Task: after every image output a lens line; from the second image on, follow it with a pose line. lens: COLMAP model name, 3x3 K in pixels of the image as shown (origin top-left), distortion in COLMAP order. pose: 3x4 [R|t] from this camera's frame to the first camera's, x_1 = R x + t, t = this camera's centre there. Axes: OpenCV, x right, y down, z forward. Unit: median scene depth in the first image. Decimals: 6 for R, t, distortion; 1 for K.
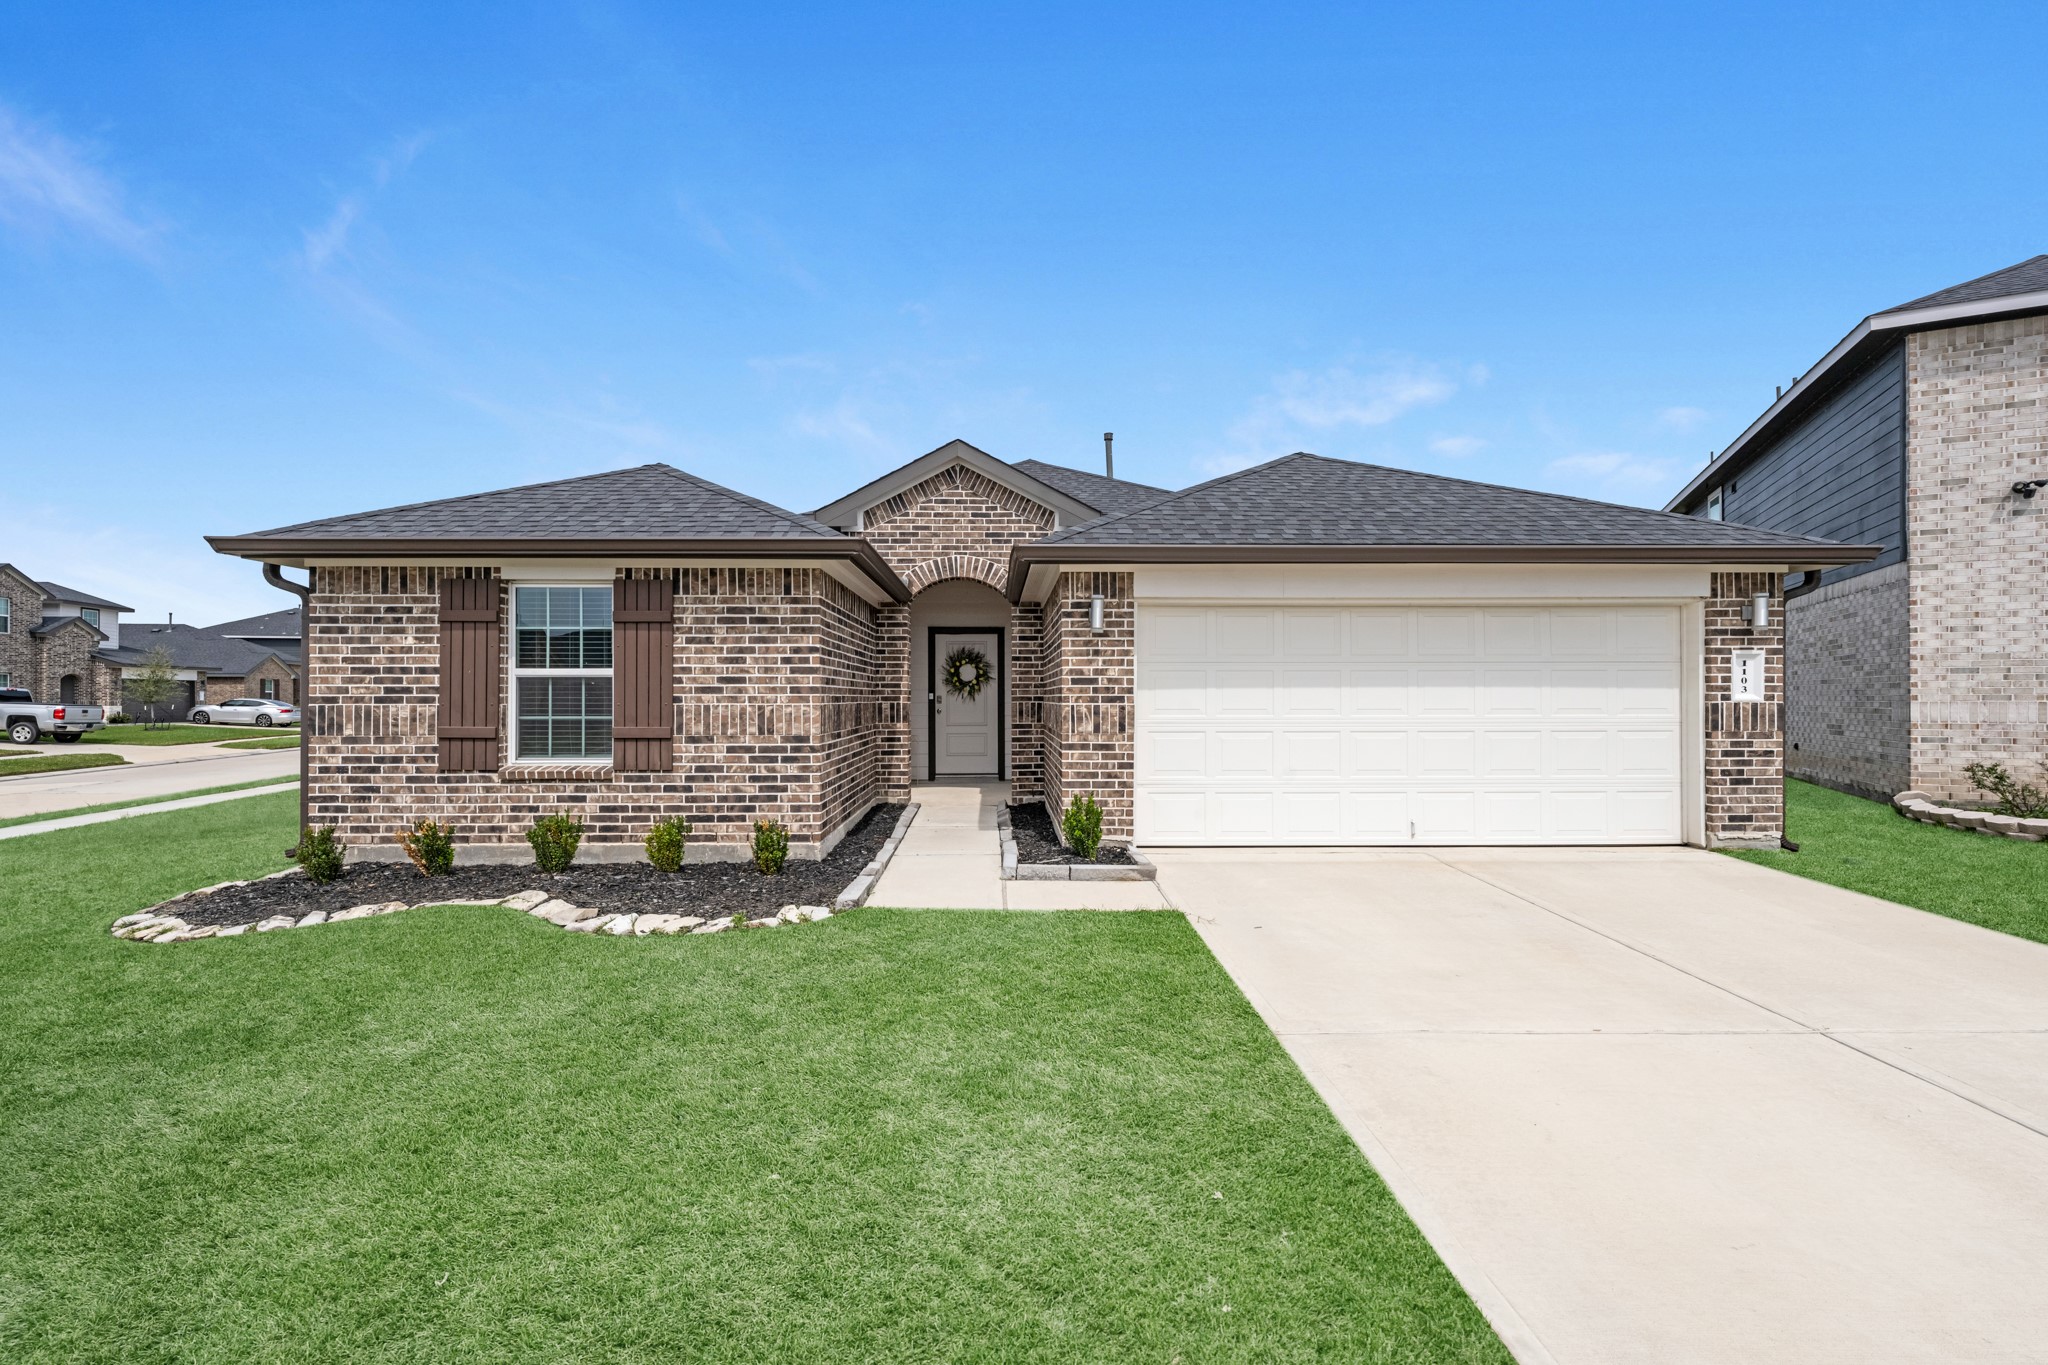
lens RADIAL K [[867.1, 0, 1004.6], [0, 867.1, 695.1], [0, 0, 1]] dist [0.000693, 0.000569]
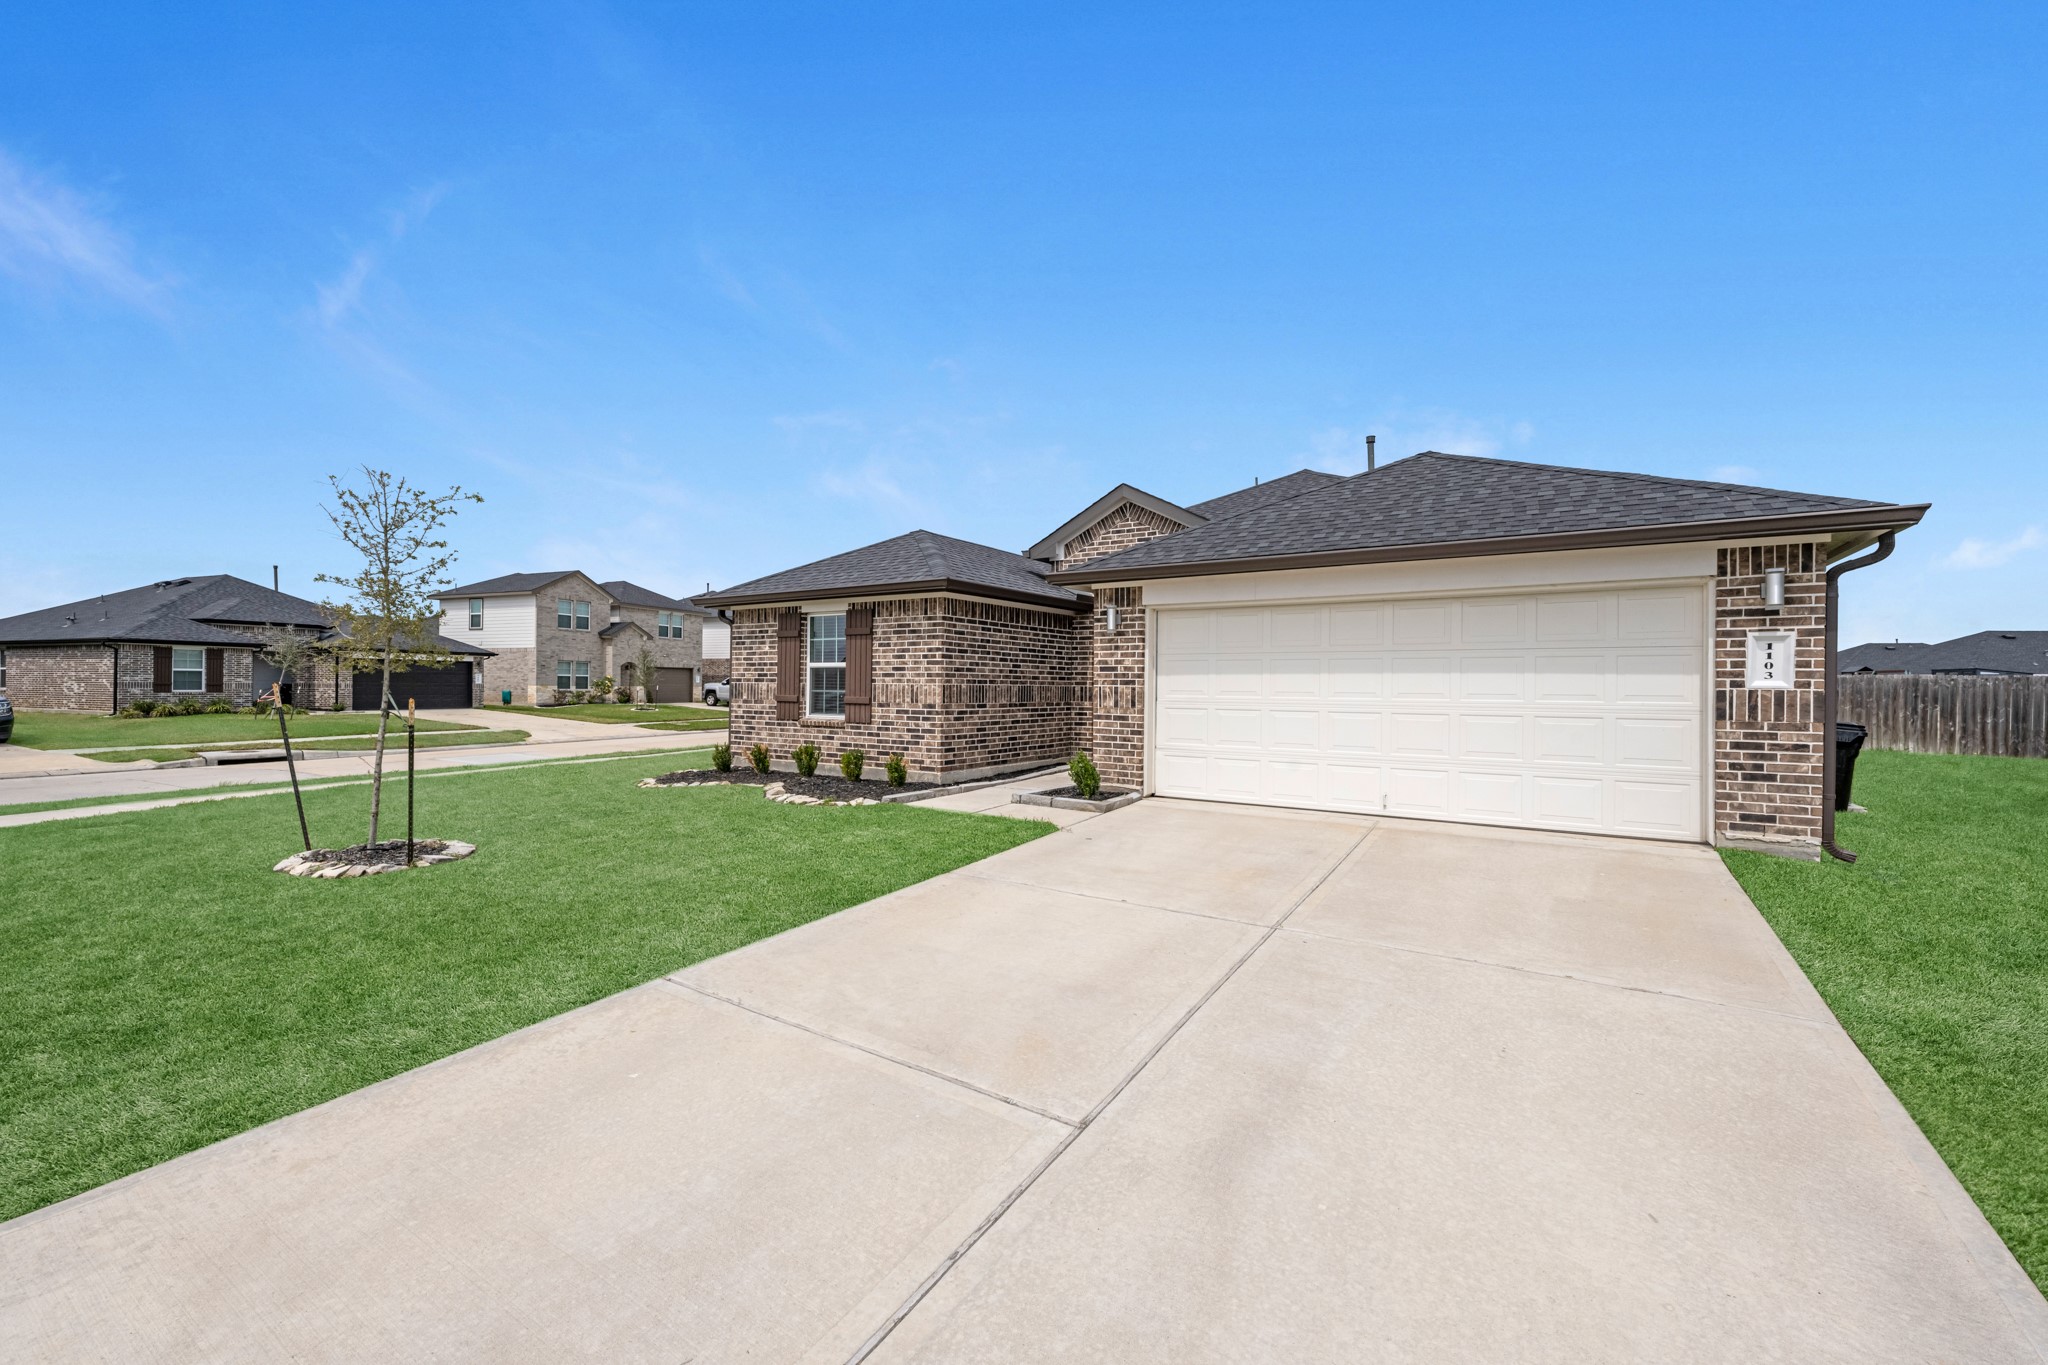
lens RADIAL K [[809.7, 0, 1024.0], [0, 809.7, 682.5], [0, 0, 1]] dist [0.001037, 0.000235]
pose [[0.834599, 0.005657, -0.550830, 0.674651], [-0.007502, 0.999971, -0.001097, 0.007434], [0.550808, 0.005048, 0.834617, -0.127169]]
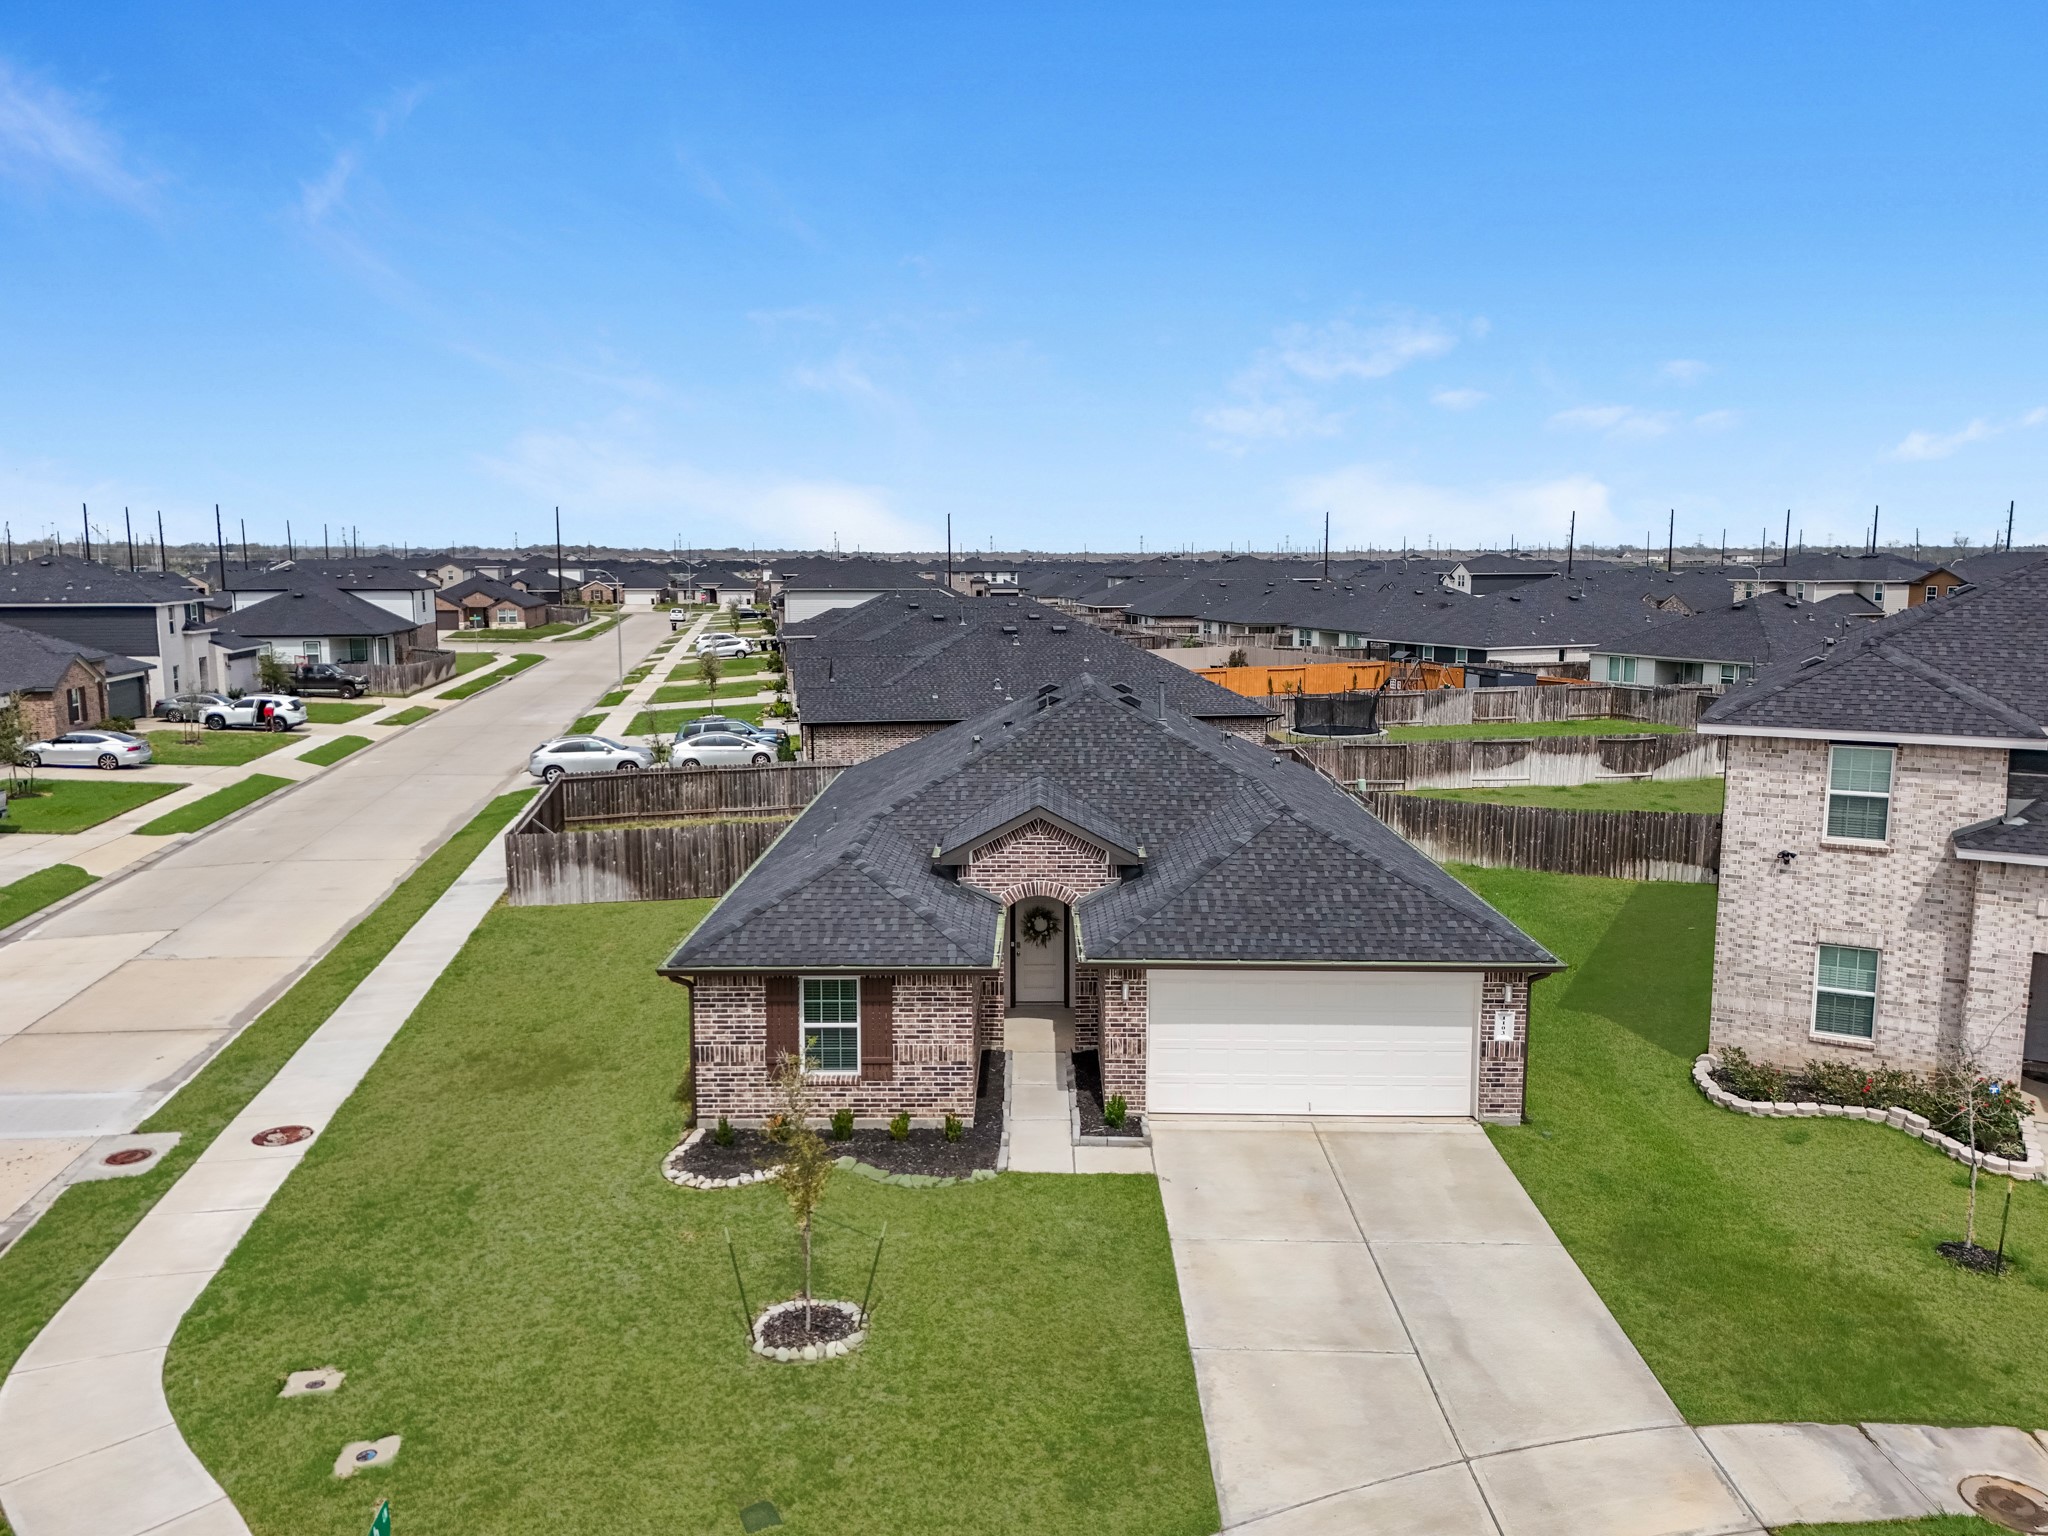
lens RADIAL K [[1405.6, 0, 1024.0], [0, 1405.6, 768.0], [0, 0, 1]] dist [0.117395, -0.132937]
pose [[0.999772, 0.002434, -0.021208, -0.040251], [0.000383, 0.991274, 0.131813, -0.907151], [0.021344, -0.131791, 0.991048, -1.768407]]
